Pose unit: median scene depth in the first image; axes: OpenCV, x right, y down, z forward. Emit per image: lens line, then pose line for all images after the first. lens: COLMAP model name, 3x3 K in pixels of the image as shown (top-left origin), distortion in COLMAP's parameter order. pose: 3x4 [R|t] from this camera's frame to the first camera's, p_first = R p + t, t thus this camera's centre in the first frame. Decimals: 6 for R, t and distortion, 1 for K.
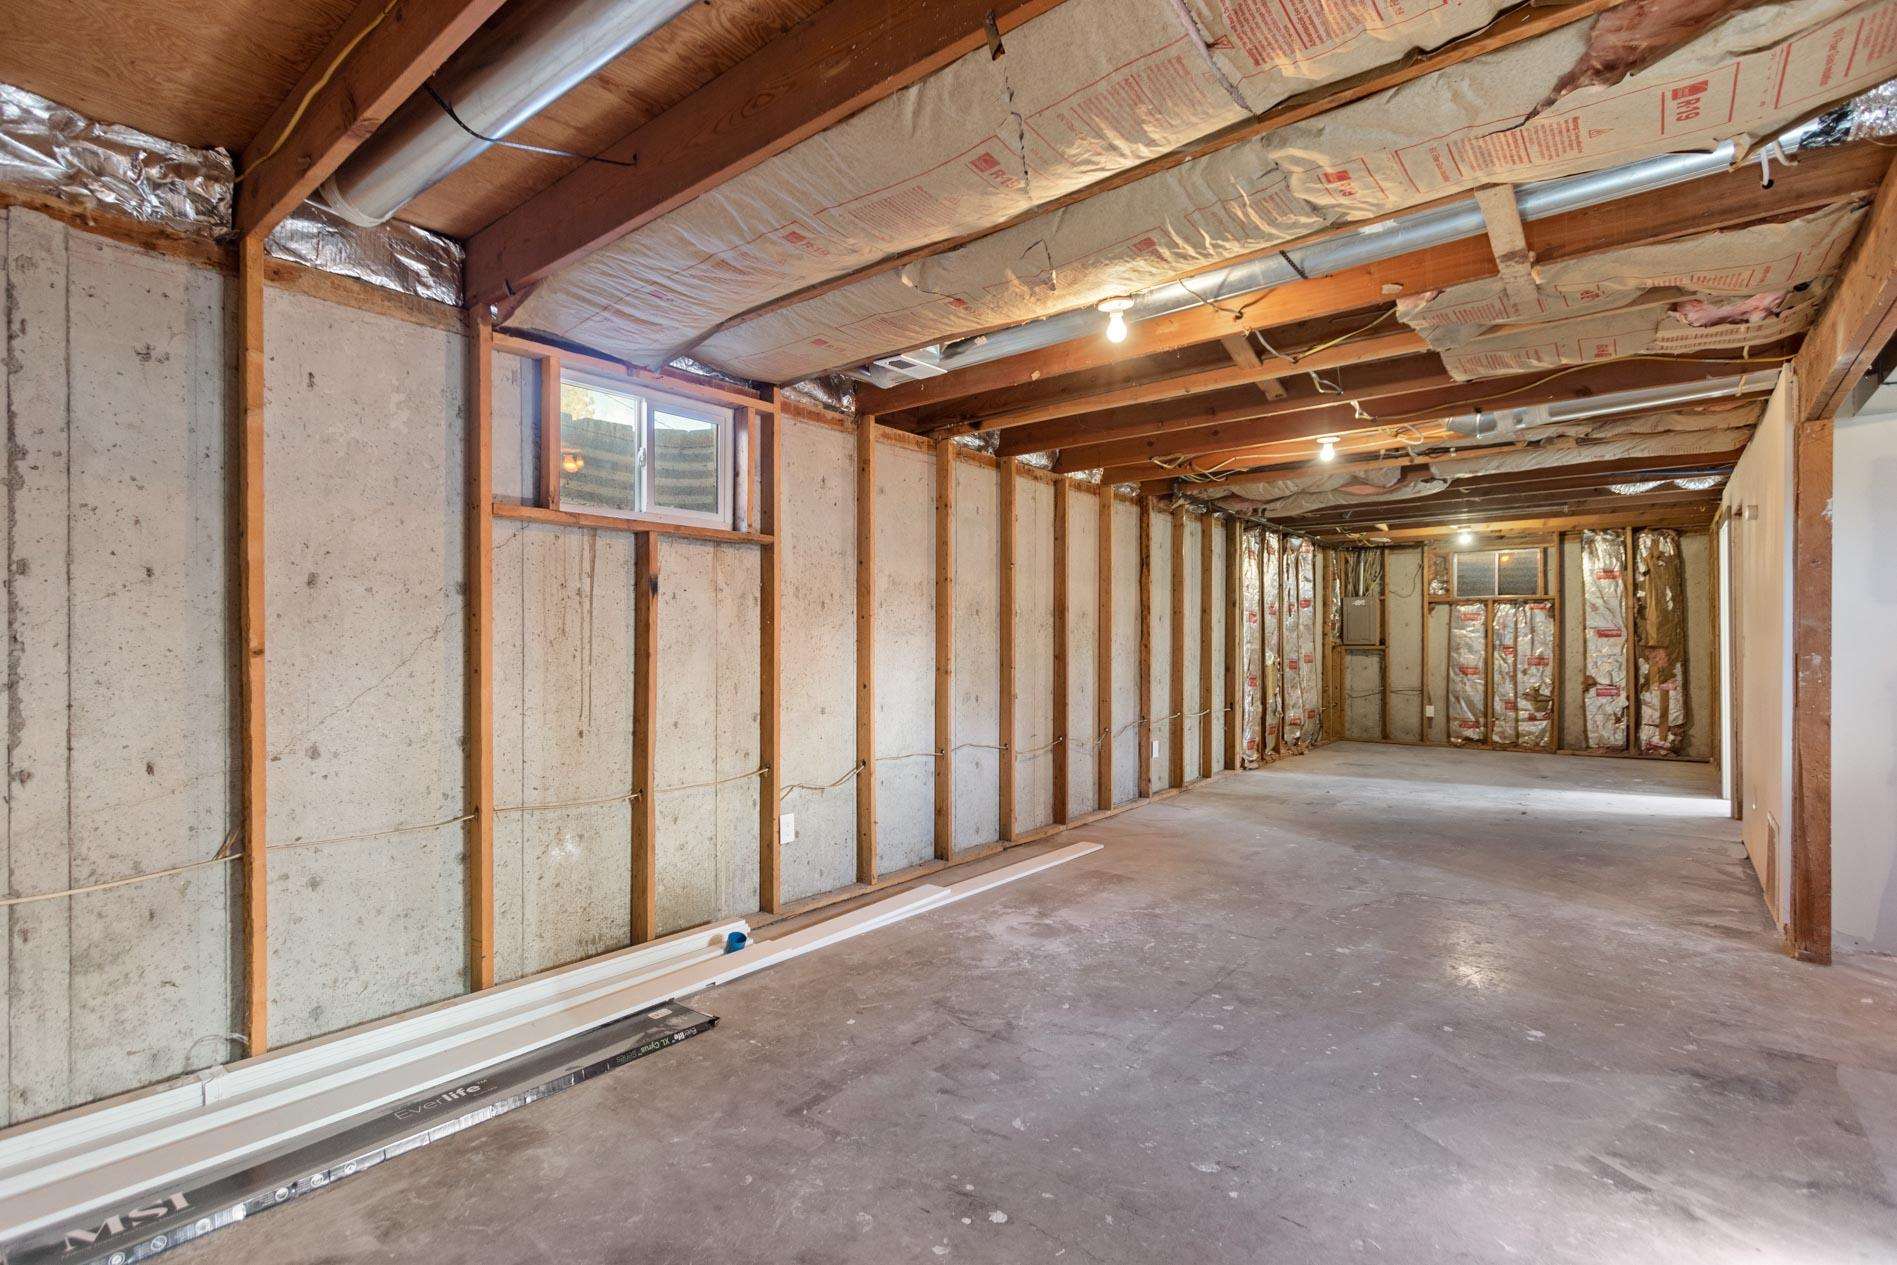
lens RADIAL K [[898.5, 0, 950.4], [0, 898.5, 635.0], [0, 0, 1]] dist [0.004254, -0.001425]
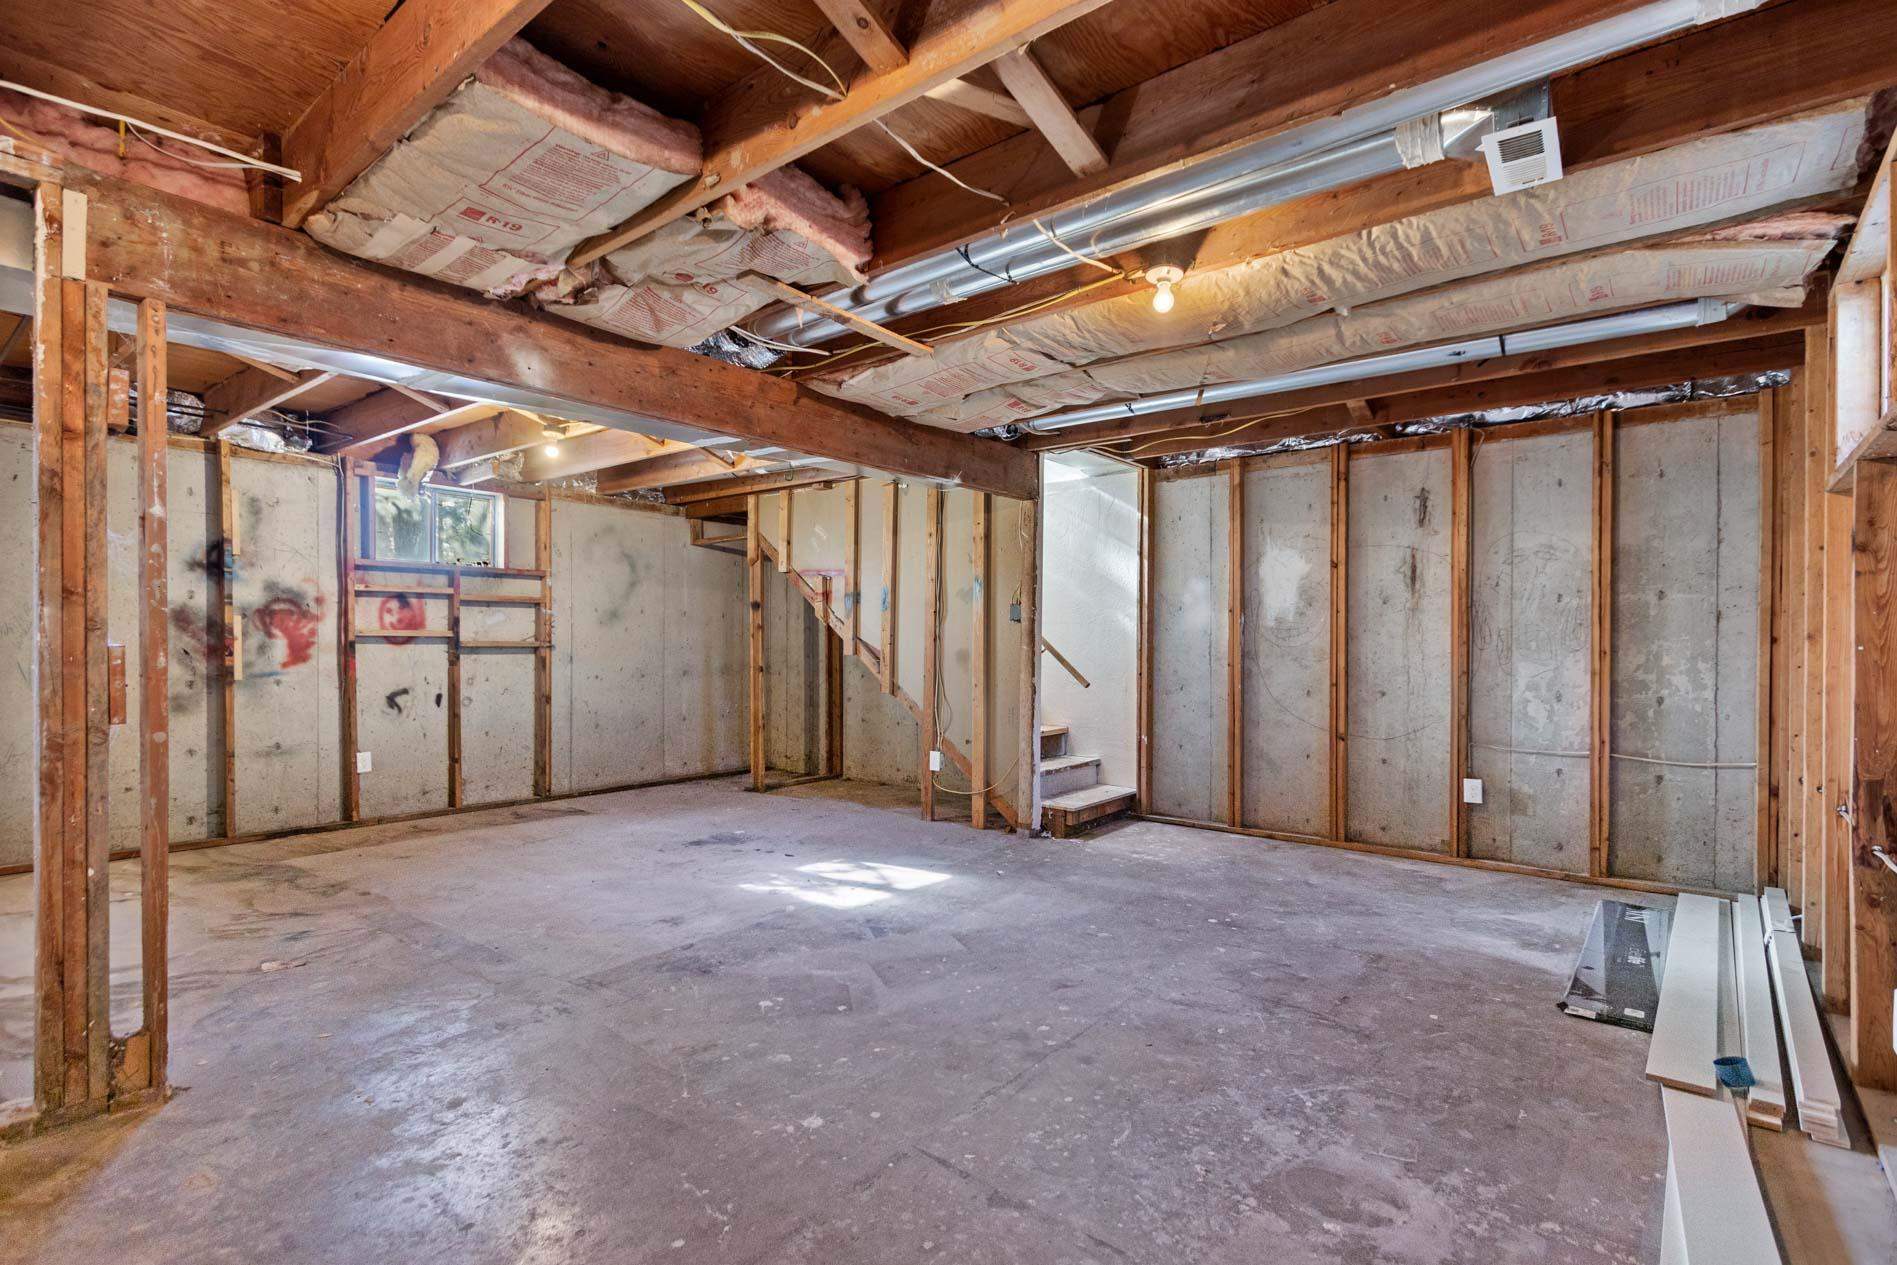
lens RADIAL K [[870.3, 0, 961.1], [0, 870.3, 648.1], [0, 0, 1]] dist [0.014871, -0.005645]
pose [[-0.999989, 0.001759, 0.004422, 0.176550], [0.001746, 0.999994, -0.002983, 0.012262], [-0.004427, -0.002976, -0.999986, 0.860031]]
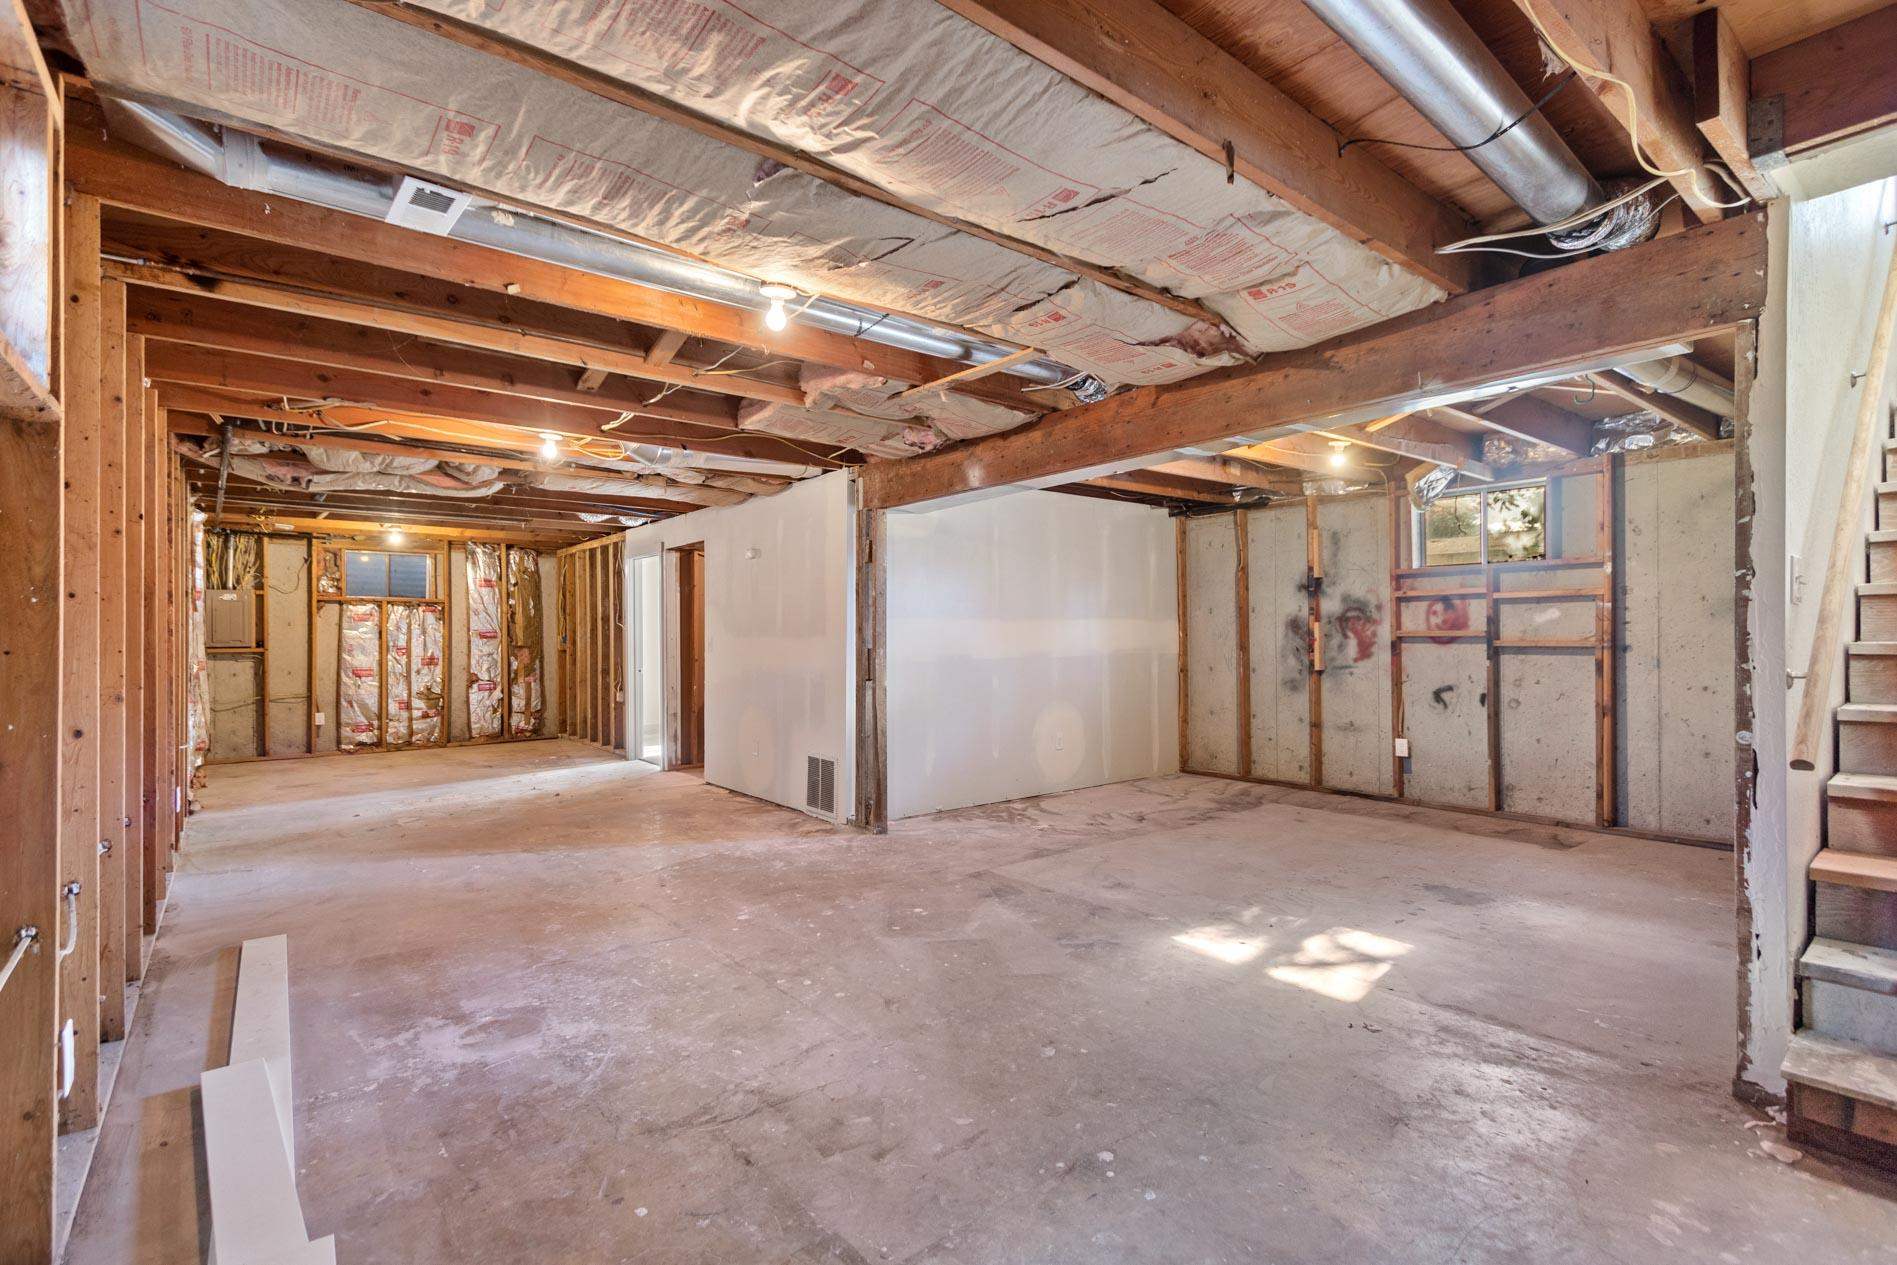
lens RADIAL K [[870.3, 0, 939.5], [0, 870.3, 631.8], [0, 0, 1]] dist [0.014871, -0.005645]
pose [[0.215545, 0.009135, 0.976451, -0.308246], [-0.003789, 0.999957, -0.008518, 0.001505], [-0.976487, -0.001864, 0.215570, 0.281928]]
